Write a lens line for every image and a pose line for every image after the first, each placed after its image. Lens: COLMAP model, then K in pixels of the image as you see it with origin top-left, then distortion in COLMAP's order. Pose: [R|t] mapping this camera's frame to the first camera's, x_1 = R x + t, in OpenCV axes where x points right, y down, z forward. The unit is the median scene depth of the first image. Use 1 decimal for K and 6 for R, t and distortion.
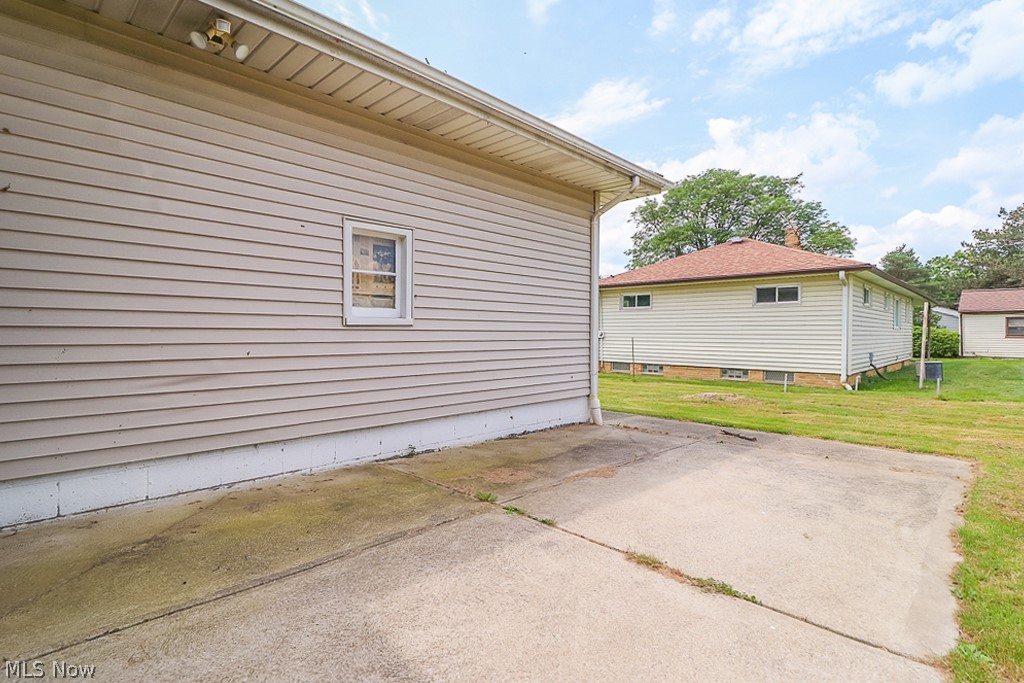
lens RADIAL K [[507.1, 0, 512.5], [0, 507.1, 329.5], [0, 0, 1]] dist [-0.000810, -0.001101]
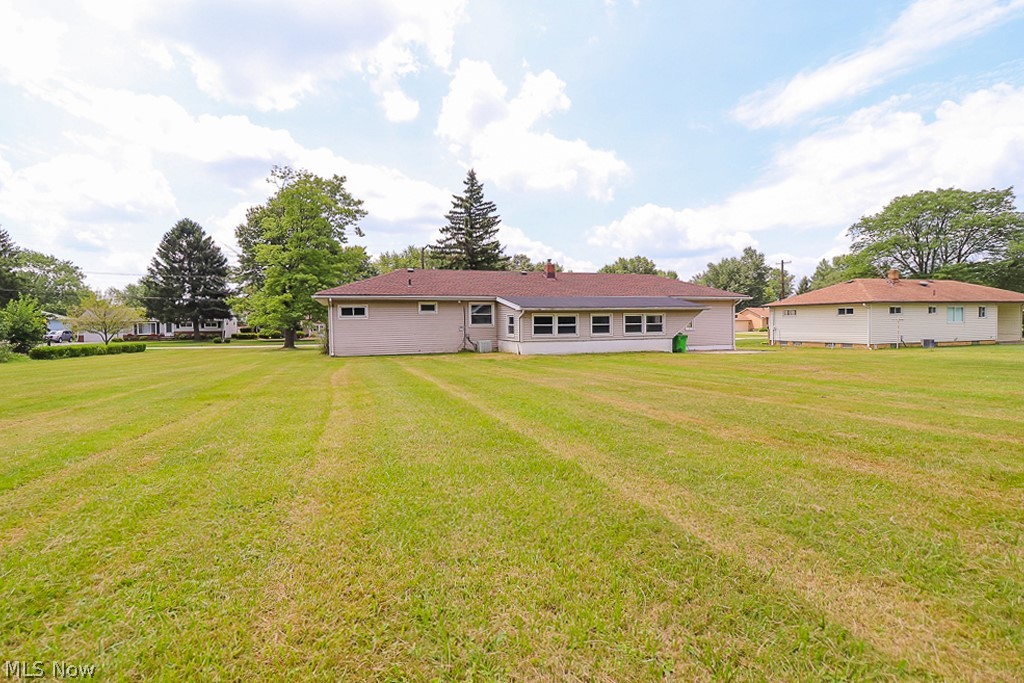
lens RADIAL K [[507.1, 0, 512.5], [0, 507.1, 329.5], [0, 0, 1]] dist [-0.000810, -0.001101]
pose [[0.866228, -0.013926, -0.499456, 0.291339], [0.029099, 0.999321, 0.022605, -0.068261], [0.498802, -0.034115, 0.866045, -1.493777]]
